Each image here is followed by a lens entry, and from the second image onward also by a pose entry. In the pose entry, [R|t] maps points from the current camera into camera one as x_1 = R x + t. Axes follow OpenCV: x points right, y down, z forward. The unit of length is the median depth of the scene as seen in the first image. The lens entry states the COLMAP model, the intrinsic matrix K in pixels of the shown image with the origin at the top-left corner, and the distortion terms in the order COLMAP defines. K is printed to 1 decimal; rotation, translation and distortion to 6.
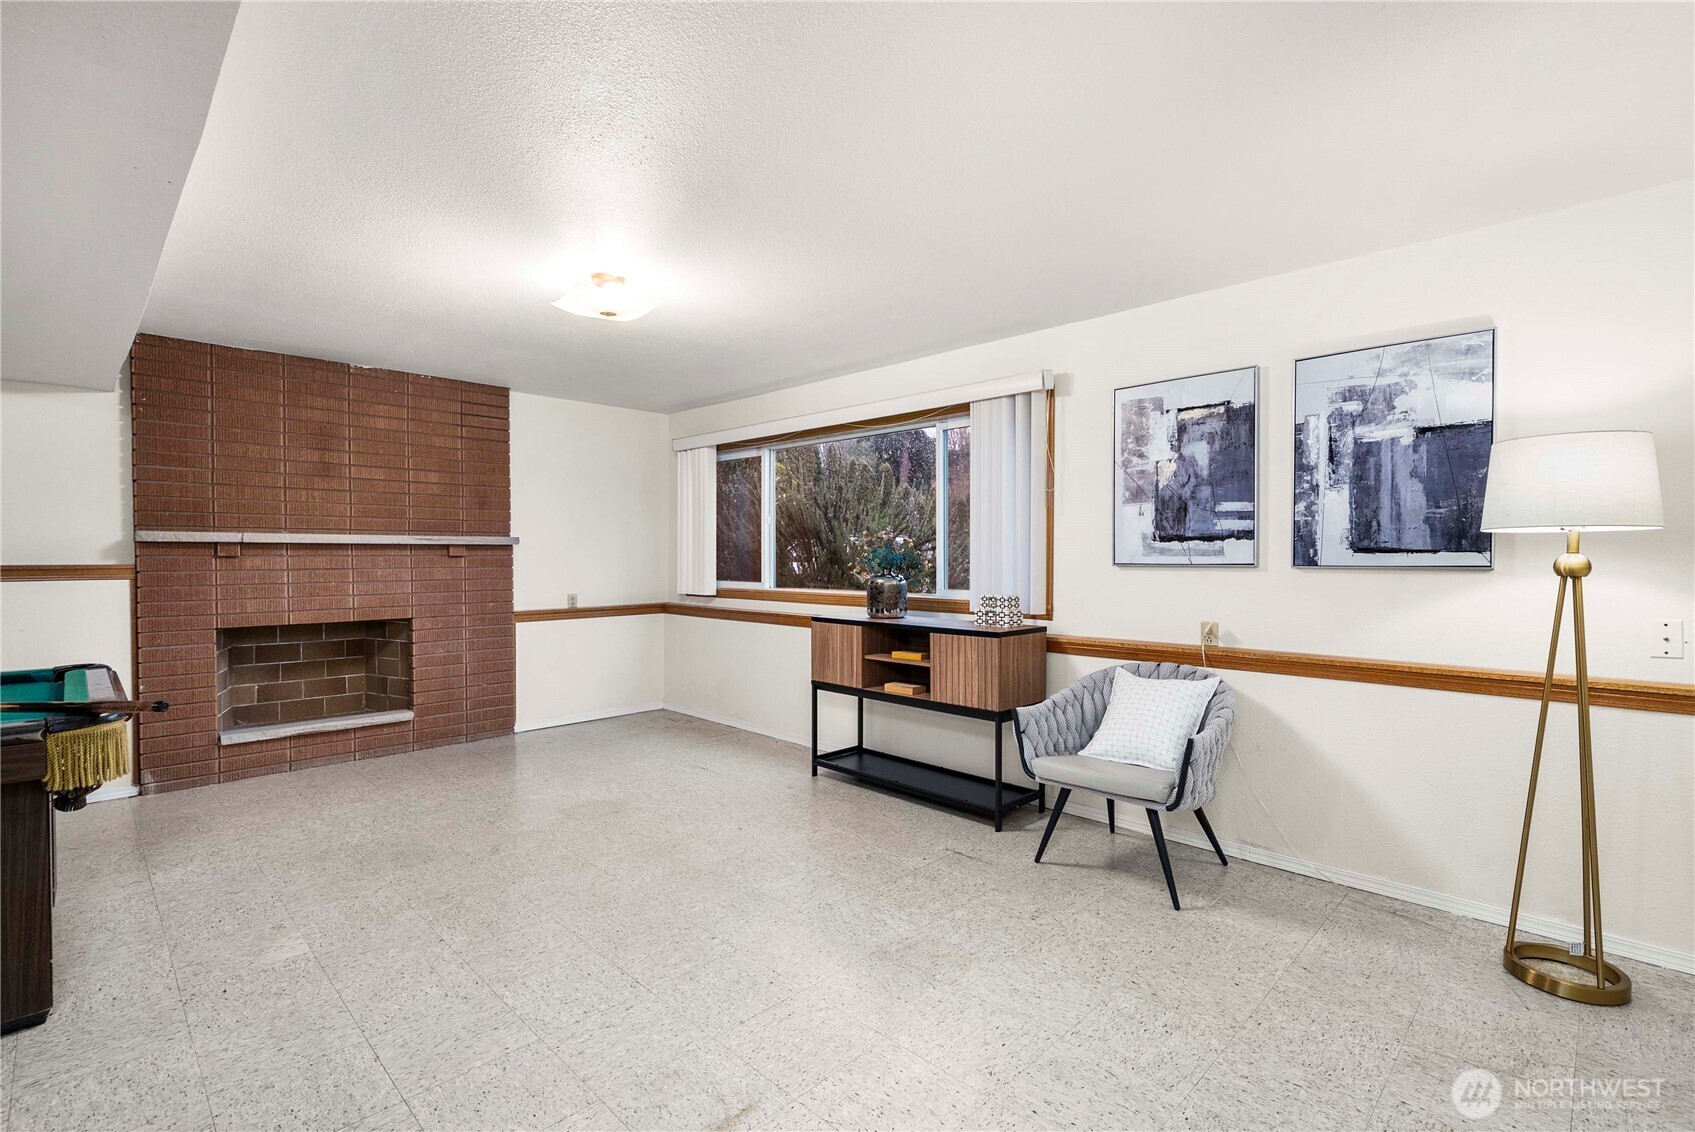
lens RADIAL K [[764.7, 0, 850.8], [0, 764.7, 561.6], [0, 0, 1]] dist [-0.000162, 0.000929]
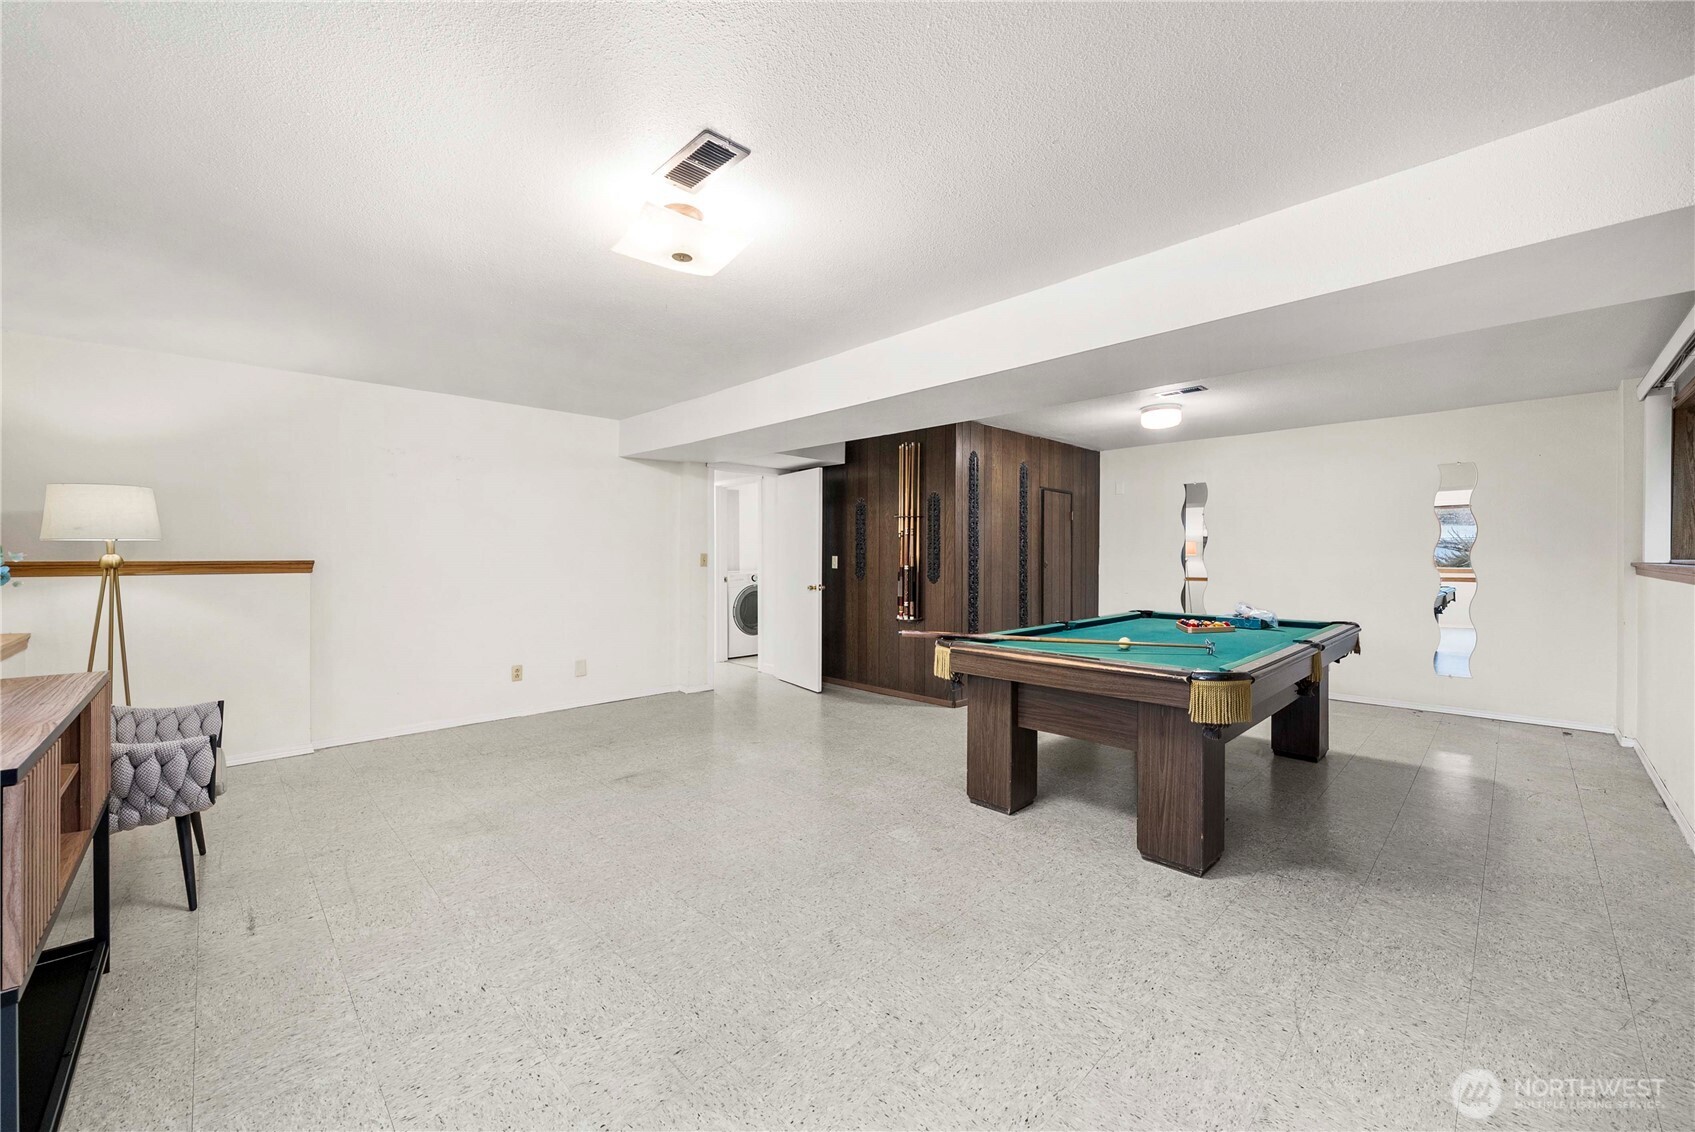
lens RADIAL K [[667.2, 0, 850.2], [0, 667.2, 568.9], [0, 0, 1]] dist [-0.002816, -0.000099]
pose [[-0.999682, -0.002136, 0.025146, -0.349150], [-0.001431, 0.999606, 0.028023, -0.009711], [-0.025196, 0.027978, -0.999291, 1.160882]]
